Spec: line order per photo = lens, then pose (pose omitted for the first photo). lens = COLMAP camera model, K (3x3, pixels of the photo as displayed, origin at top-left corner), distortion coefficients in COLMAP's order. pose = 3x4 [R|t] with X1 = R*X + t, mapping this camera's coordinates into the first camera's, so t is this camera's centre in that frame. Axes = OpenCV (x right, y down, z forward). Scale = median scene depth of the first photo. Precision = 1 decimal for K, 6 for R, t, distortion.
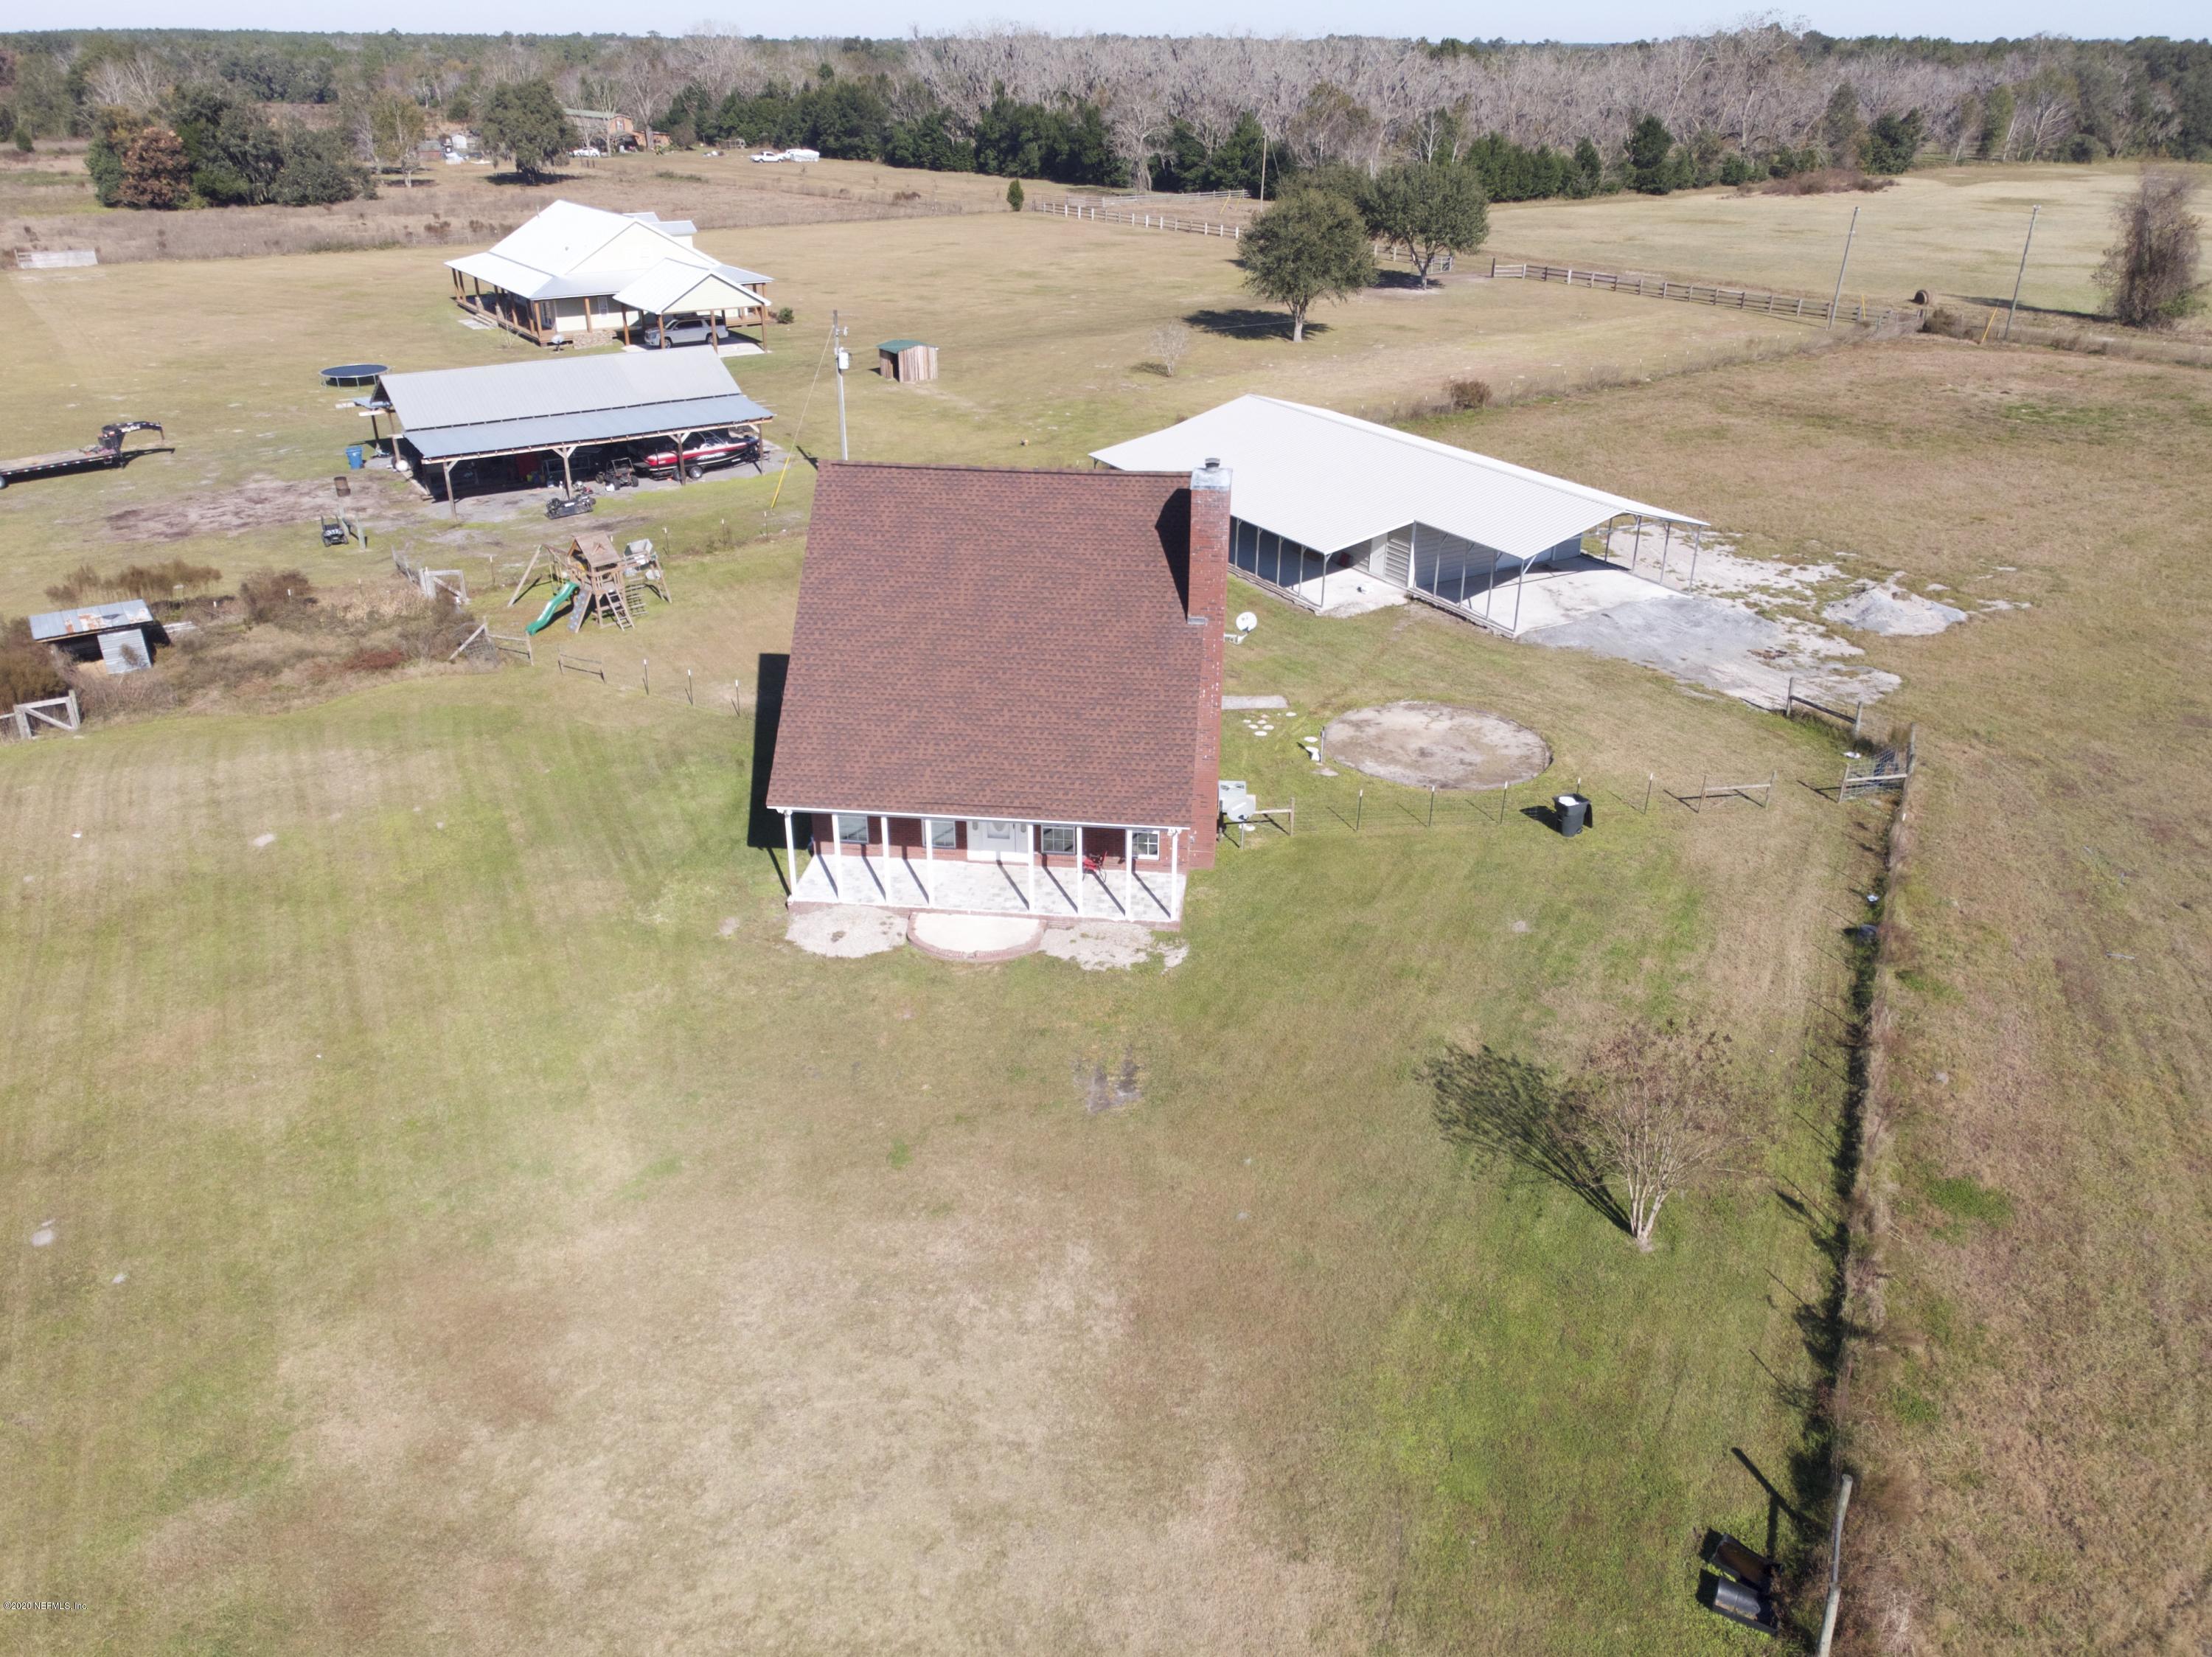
lens RADIAL K [[1628.2, 0, 1103.6], [0, 1628.2, 829.0], [0, 0, 1]] dist [0.004149, 0.007496]
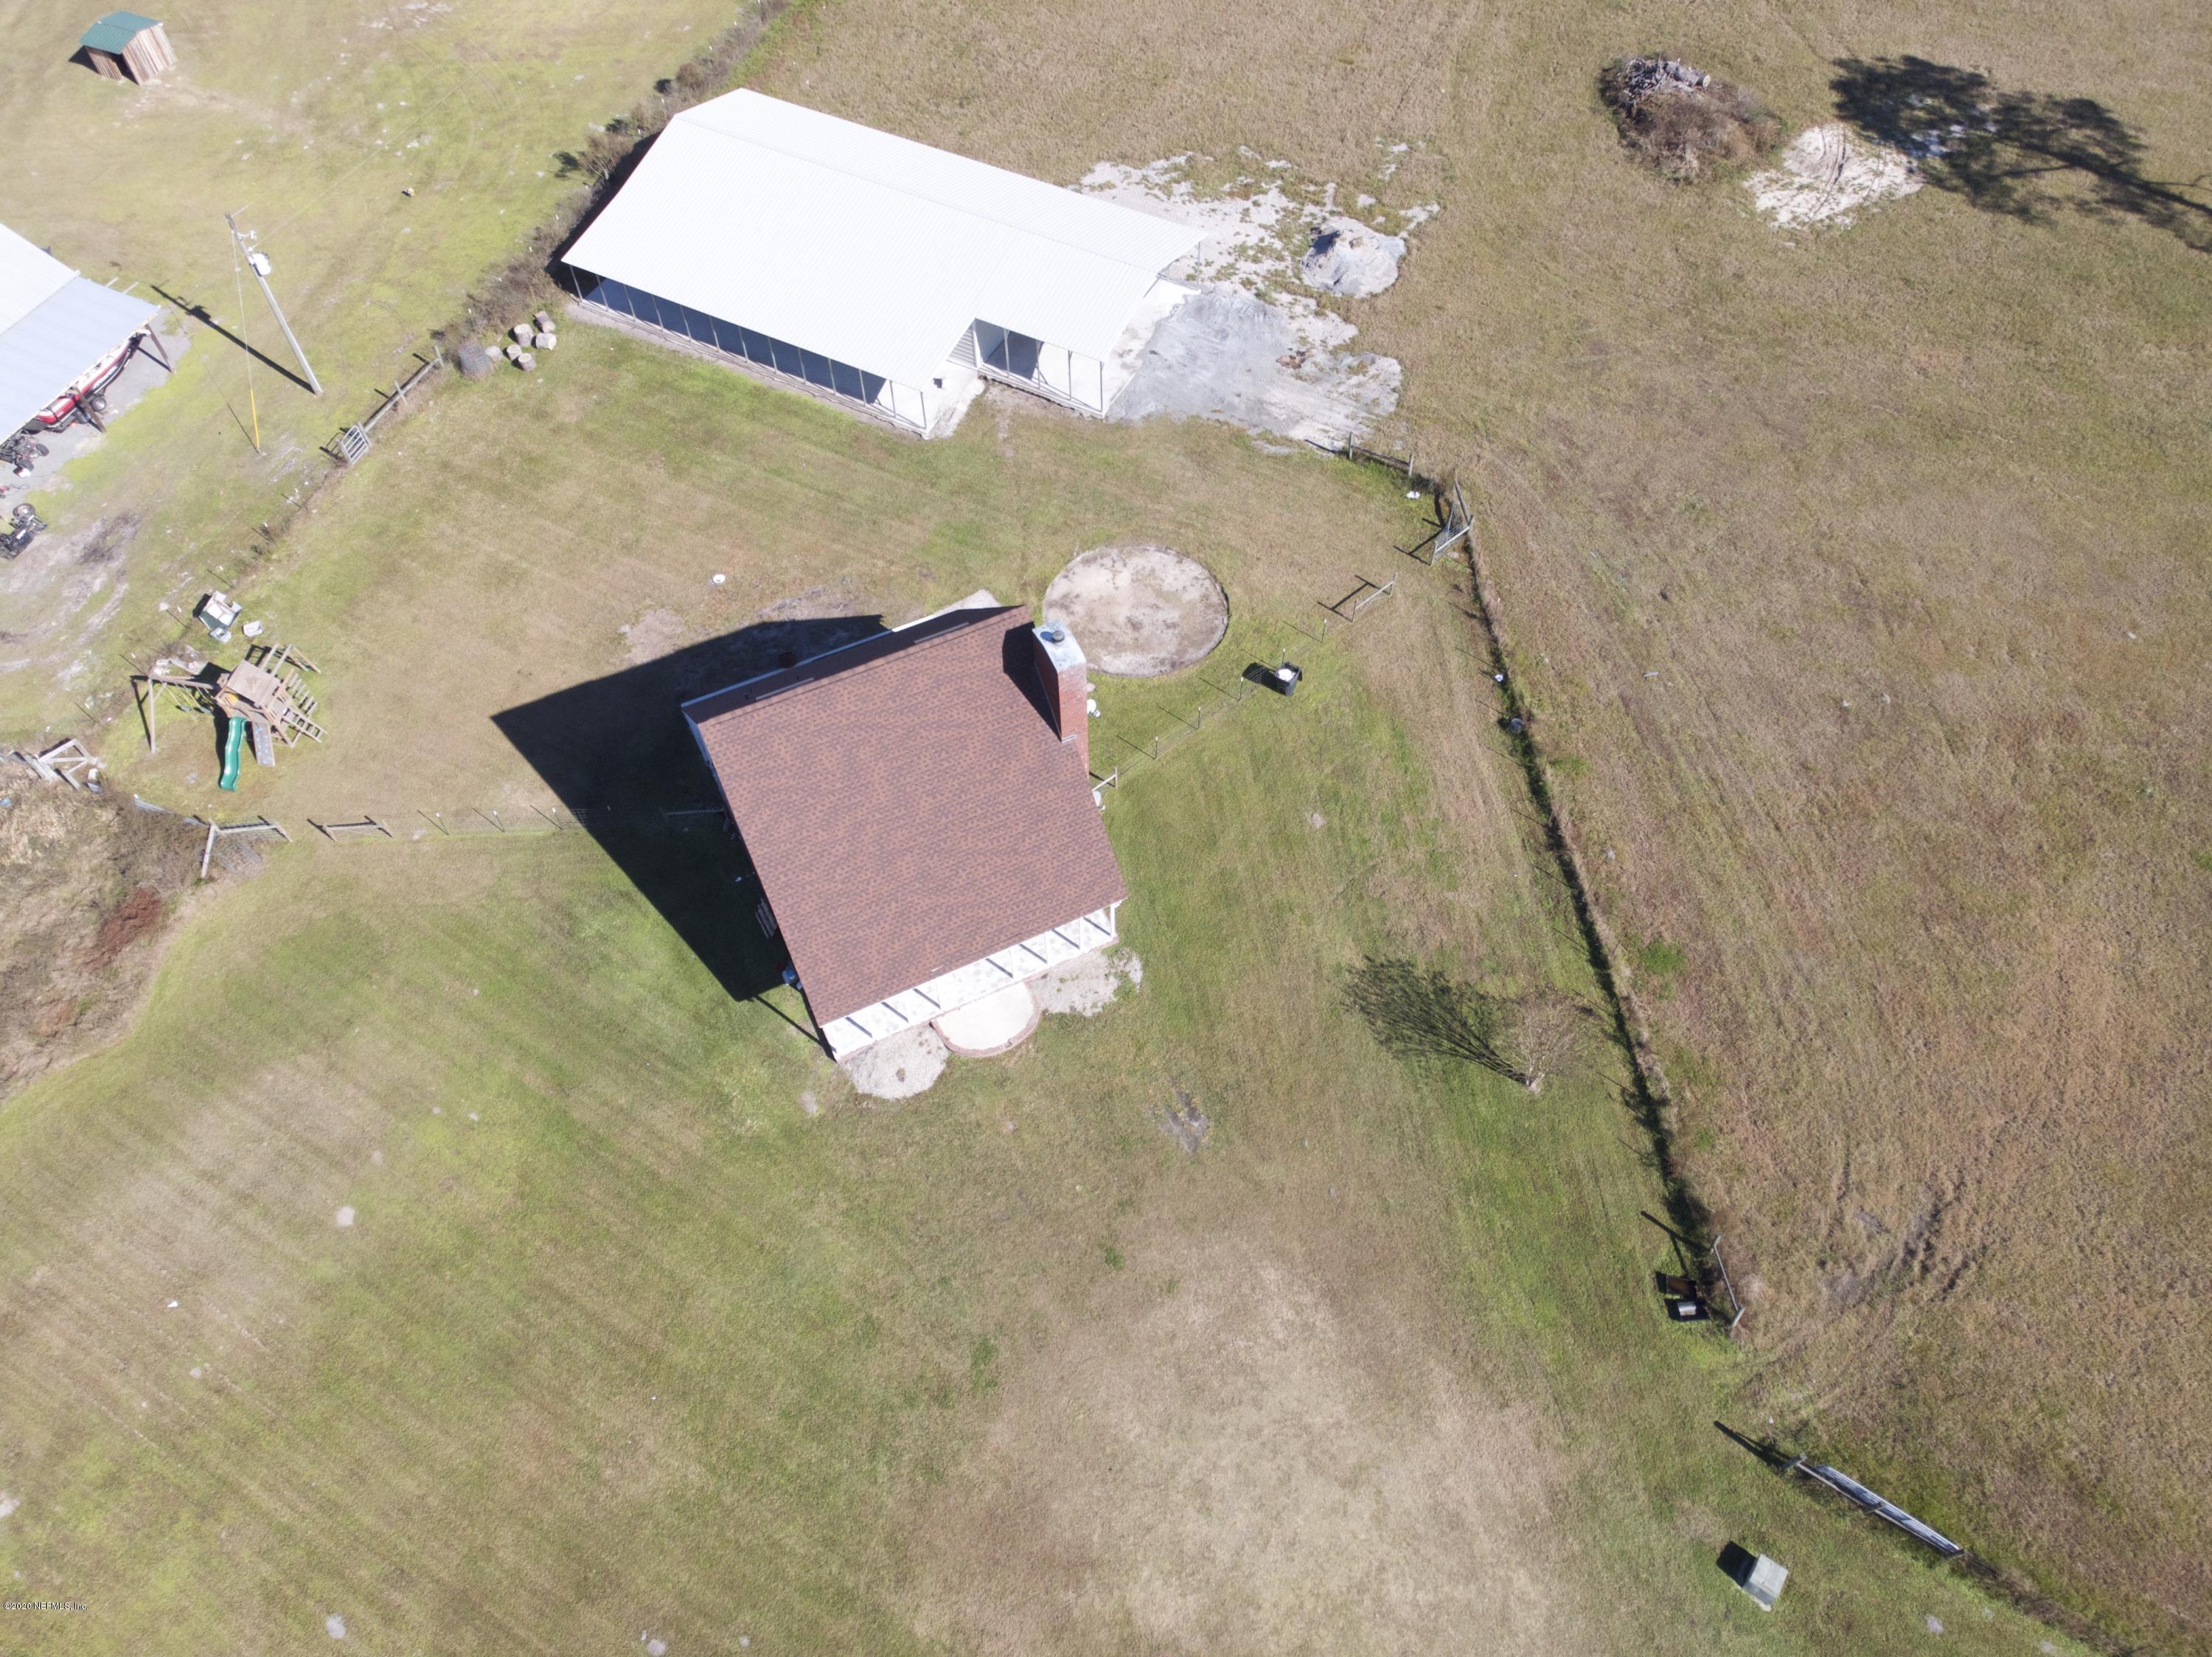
lens RADIAL K [[1628.2, 0, 1107.8], [0, 1628.2, 832.9], [0, 0, 1]] dist [0.004149, 0.007496]
pose [[0.844827, -0.446824, 0.294304, -0.306587], [0.246614, 0.813346, 0.526925, -0.698560], [-0.474814, -0.372581, 0.797330, -0.027427]]
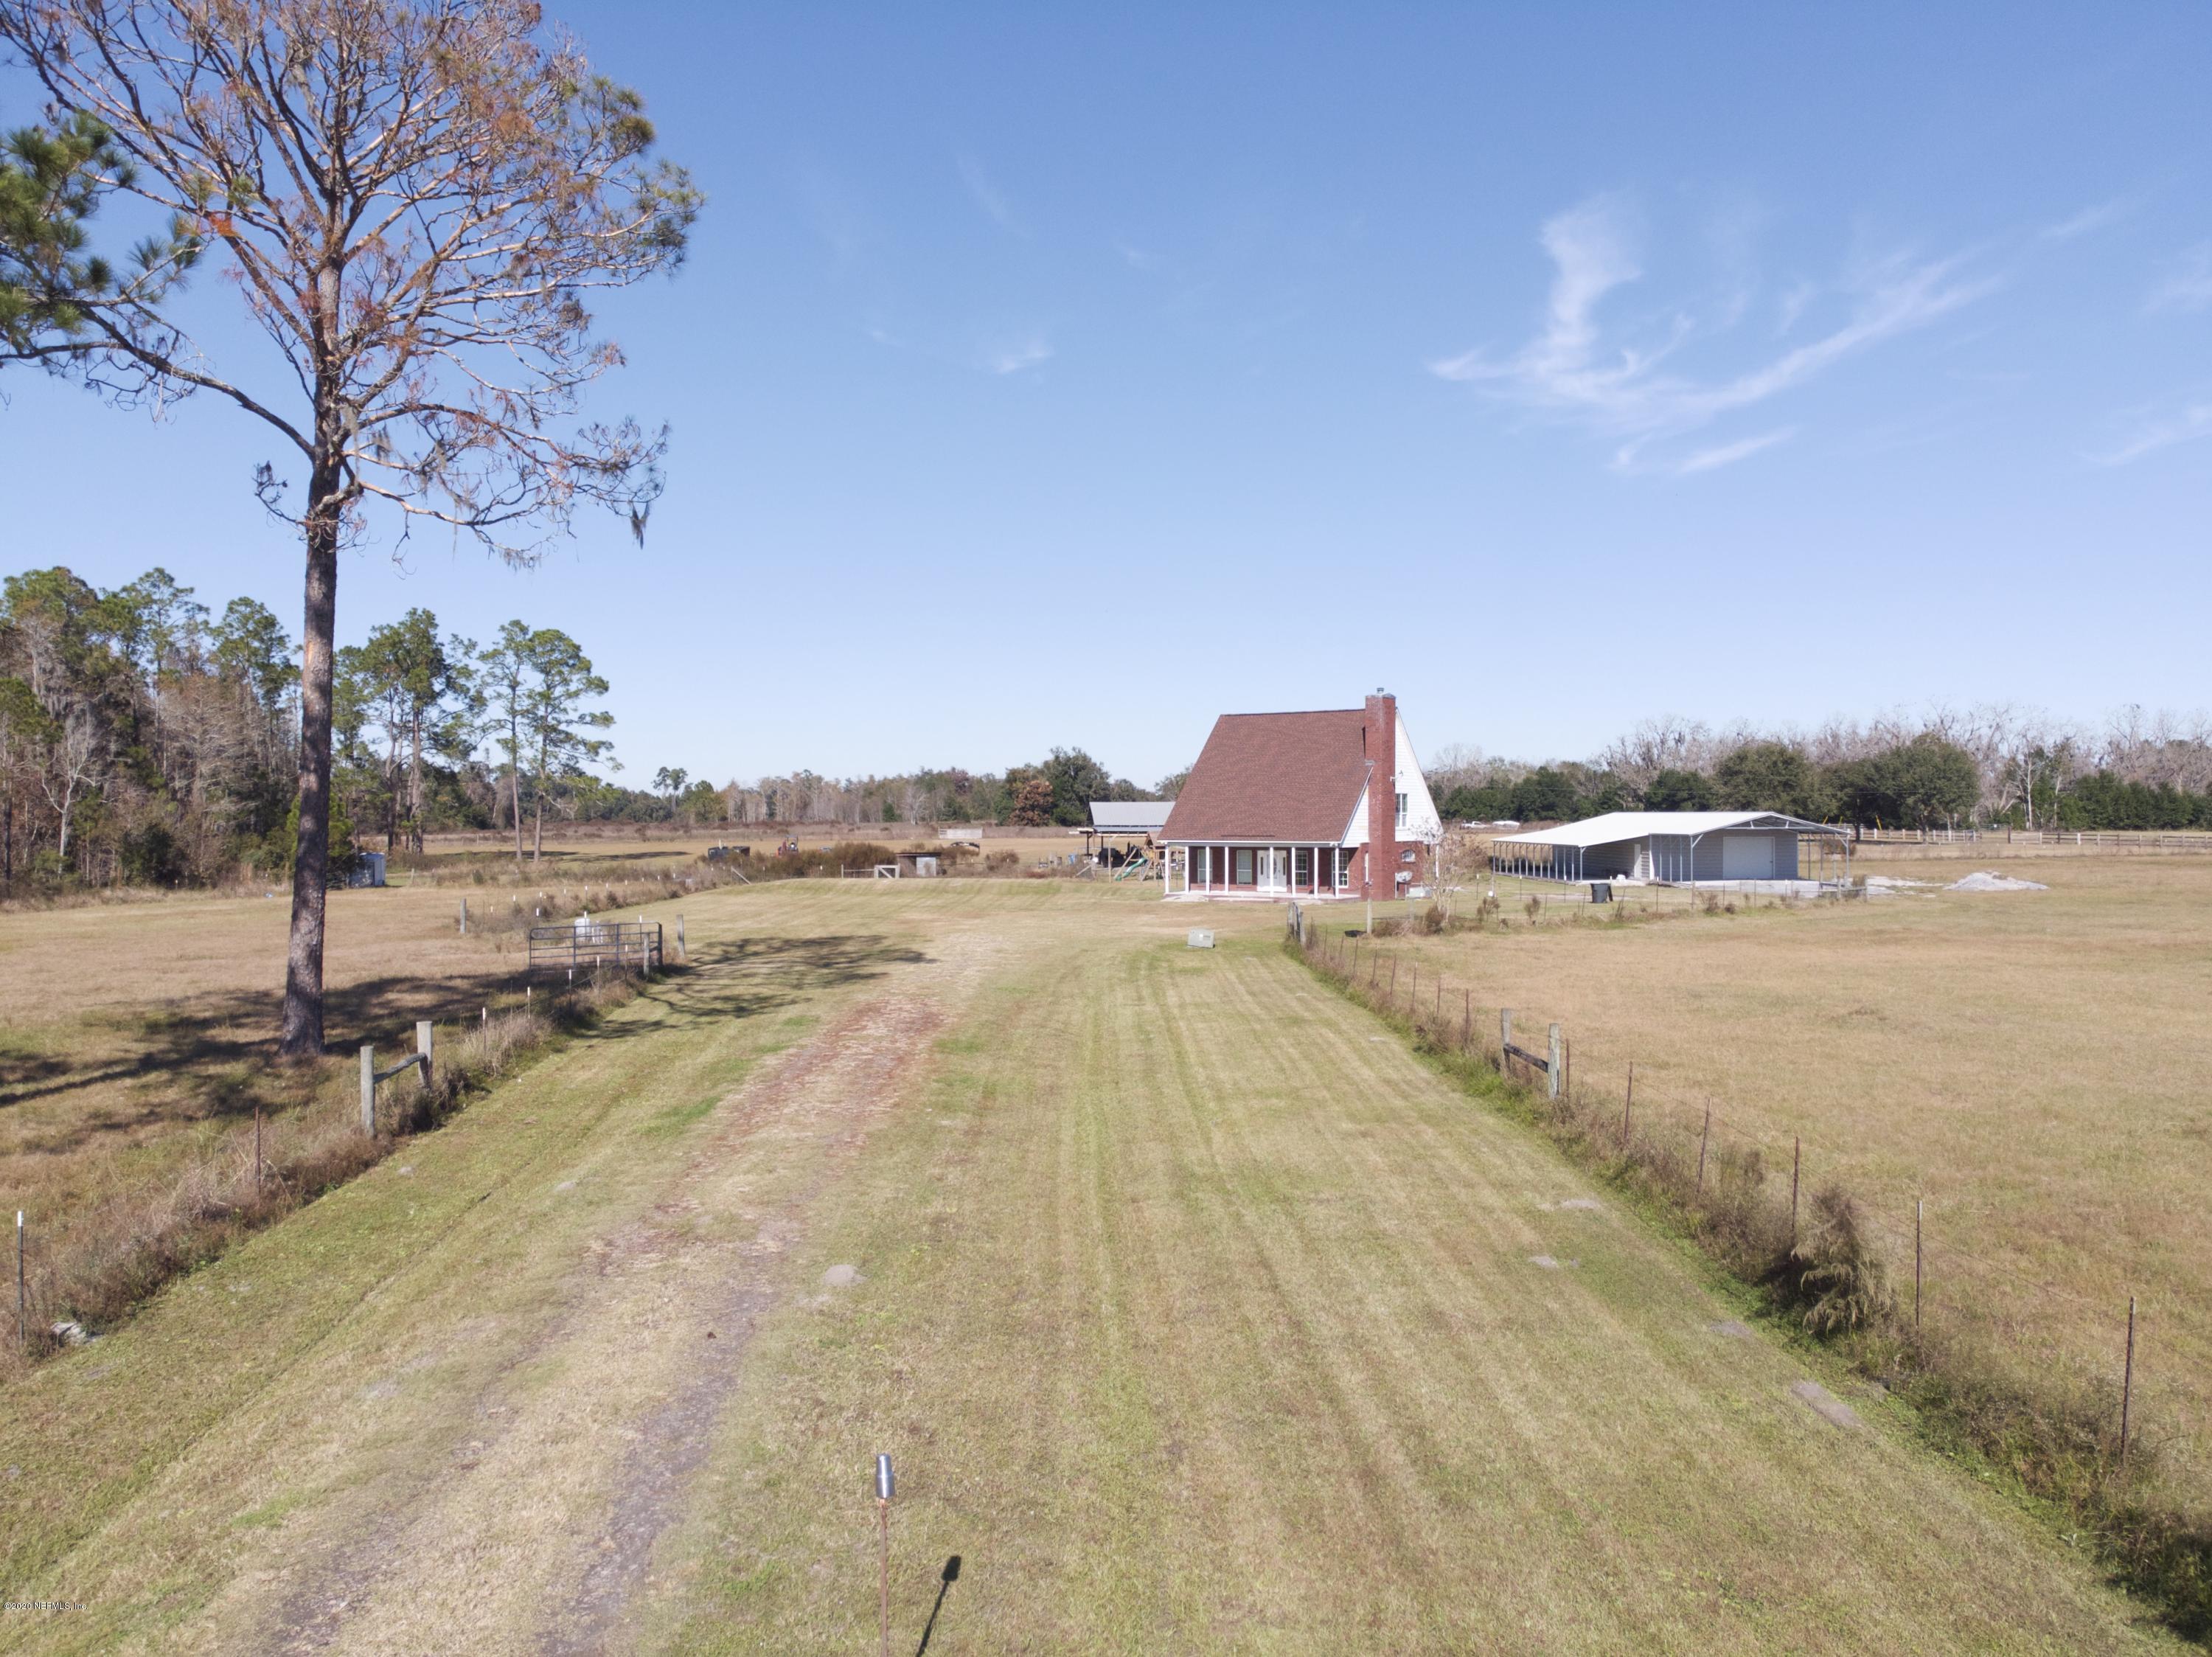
lens RADIAL K [[1628.2, 0, 1105.7], [0, 1628.2, 825.6], [0, 0, 1]] dist [0.004149, 0.007496]
pose [[0.892603, -0.006133, -0.450802, 0.670363], [-0.188101, 0.903655, -0.384740, 0.776420], [0.409729, 0.428216, 0.805452, -0.724331]]
